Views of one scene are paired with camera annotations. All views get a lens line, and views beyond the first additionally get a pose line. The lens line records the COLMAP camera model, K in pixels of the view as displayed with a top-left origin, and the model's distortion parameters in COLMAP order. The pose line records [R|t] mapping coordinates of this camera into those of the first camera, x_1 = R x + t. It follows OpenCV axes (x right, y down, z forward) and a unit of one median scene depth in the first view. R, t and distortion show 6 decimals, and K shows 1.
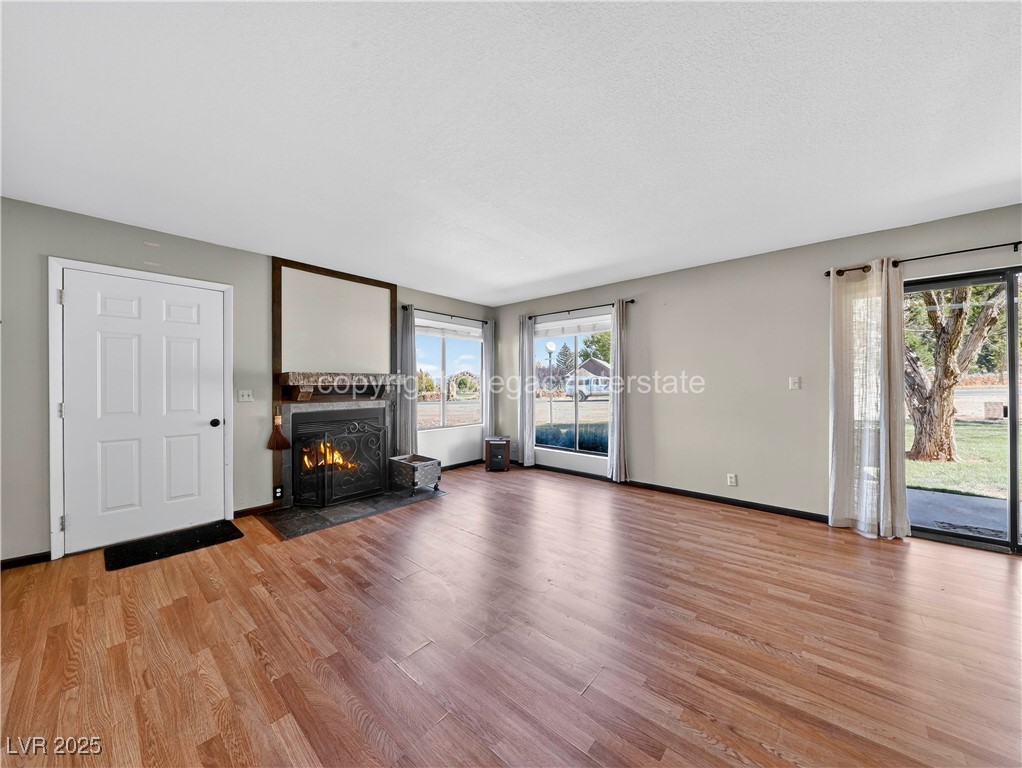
lens RADIAL K [[368.7, 0, 511.7], [0, 368.7, 383.1], [0, 0, 1]] dist [-0.004892, -0.001512]
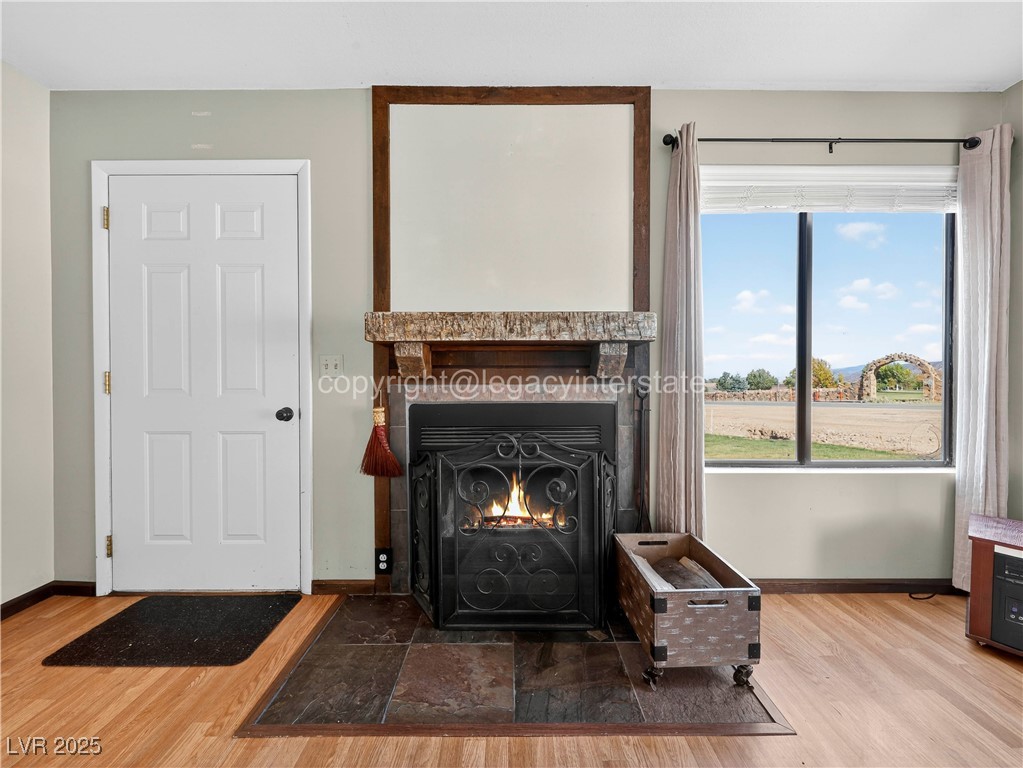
lens RADIAL K [[438.0, 0, 511.3], [0, 438.0, 384.1], [0, 0, 1]] dist [-0.000948, -0.000542]
pose [[0.662363, 0.010114, -0.749114, -0.088399], [0.002642, 0.999871, 0.015836, 0.054359], [0.749178, -0.012469, 0.662251, 0.838727]]
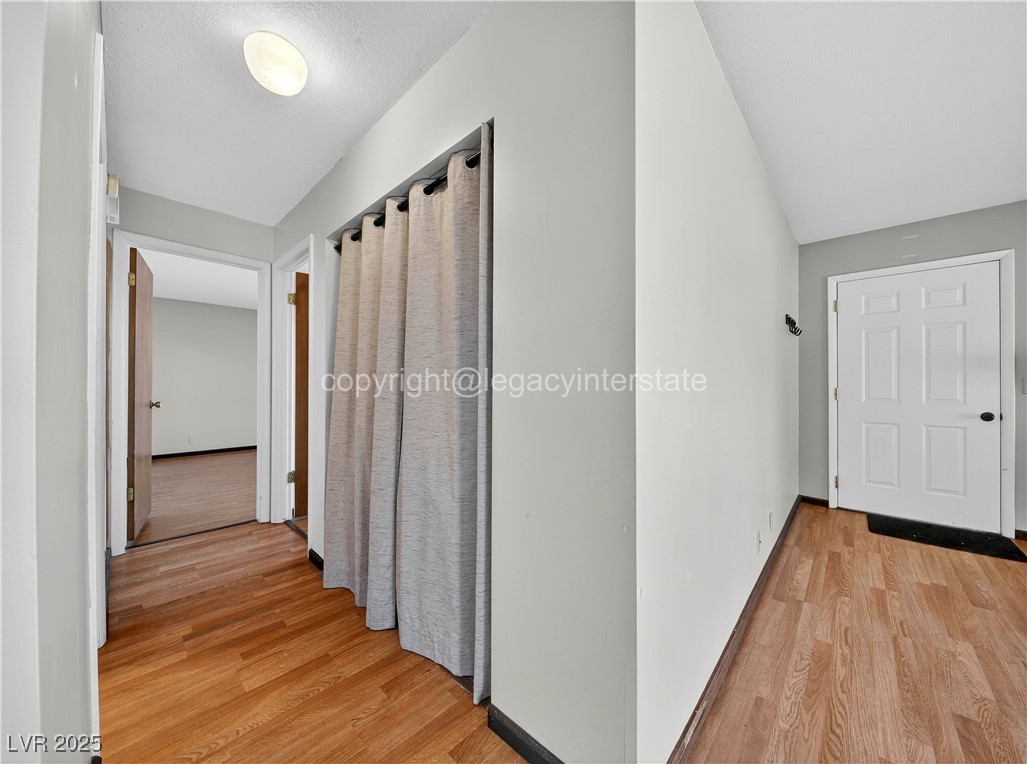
lens RADIAL K [[370.5, 0, 512.8], [0, 370.5, 383.4], [0, 0, 1]] dist [-0.004892, -0.001512]
pose [[-0.029313, -0.000695, -0.999570, 0.078611], [0.001279, 0.999999, -0.000733, 0.030154], [0.999569, -0.001300, -0.029312, -0.082679]]
